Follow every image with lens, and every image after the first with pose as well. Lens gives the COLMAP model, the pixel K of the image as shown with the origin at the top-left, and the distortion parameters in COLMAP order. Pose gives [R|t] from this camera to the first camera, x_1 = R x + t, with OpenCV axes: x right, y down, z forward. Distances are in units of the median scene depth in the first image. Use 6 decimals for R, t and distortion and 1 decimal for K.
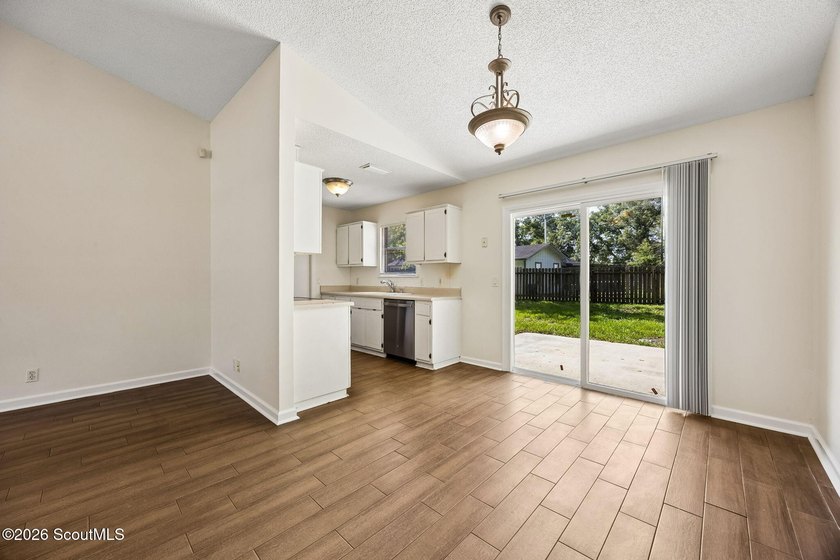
lens RADIAL K [[319.6, 0, 422.3], [0, 319.6, 279.6], [0, 0, 1]] dist [-0.002172, 0.000083]
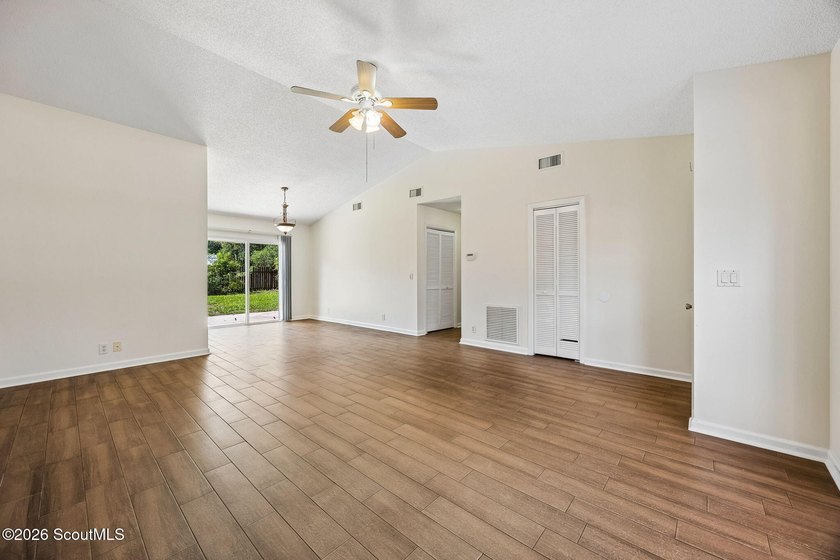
lens RADIAL K [[319.6, 0, 422.3], [0, 319.6, 279.6], [0, 0, 1]] dist [-0.002172, 0.000083]
pose [[-0.022323, -0.012807, 0.999669, -1.437349], [0.005754, 0.999900, 0.012938, 0.003896], [-0.999734, 0.006041, -0.022248, -0.124489]]
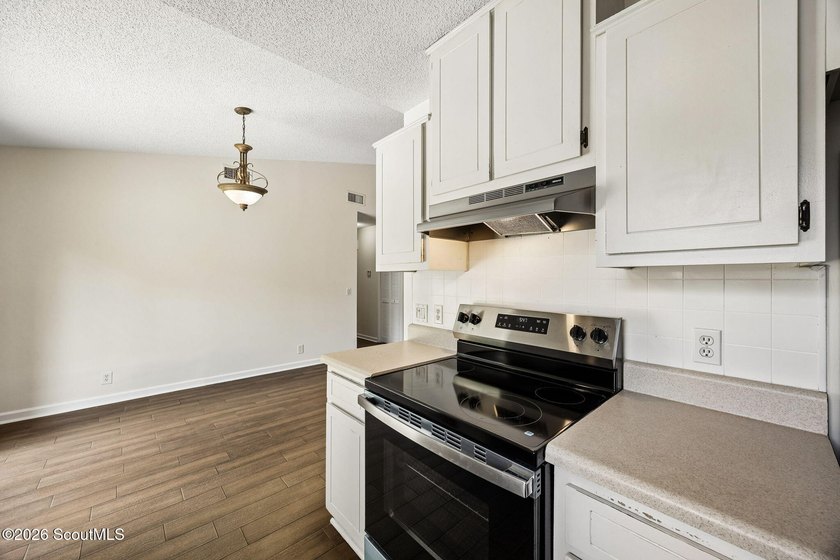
lens RADIAL K [[322.4, 0, 419.3], [0, 322.4, 276.8], [0, 0, 1]] dist [-0.001221, -0.000127]
pose [[-0.996862, -0.005596, 0.078963, -0.328033], [-0.005981, 0.999971, -0.004646, -0.049338], [-0.078935, -0.005104, -0.996867, 1.188673]]
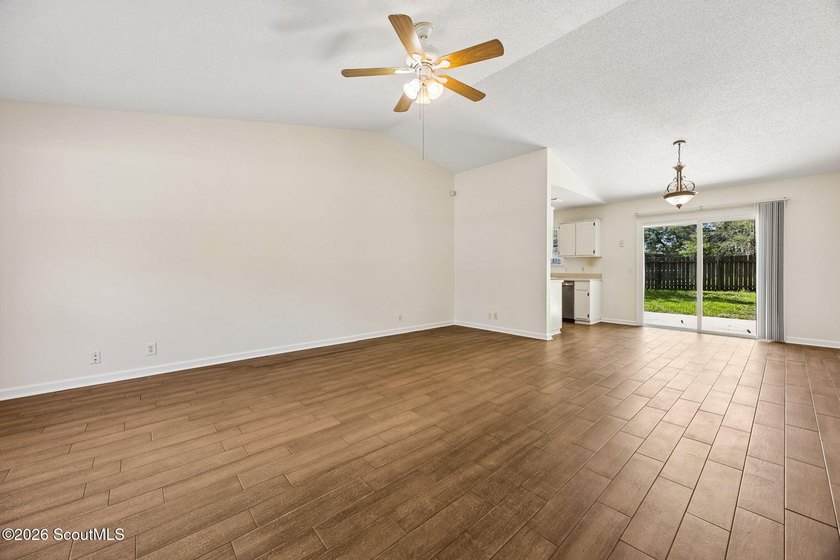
lens RADIAL K [[320.6, 0, 422.3], [0, 320.6, 271.5], [0, 0, 1]] dist [-0.002387, 0.000271]
pose [[0.995440, -0.000911, -0.095386, -0.640361], [0.001474, 0.999982, 0.005837, 0.007871], [0.095379, -0.005951, 0.995423, -0.659673]]
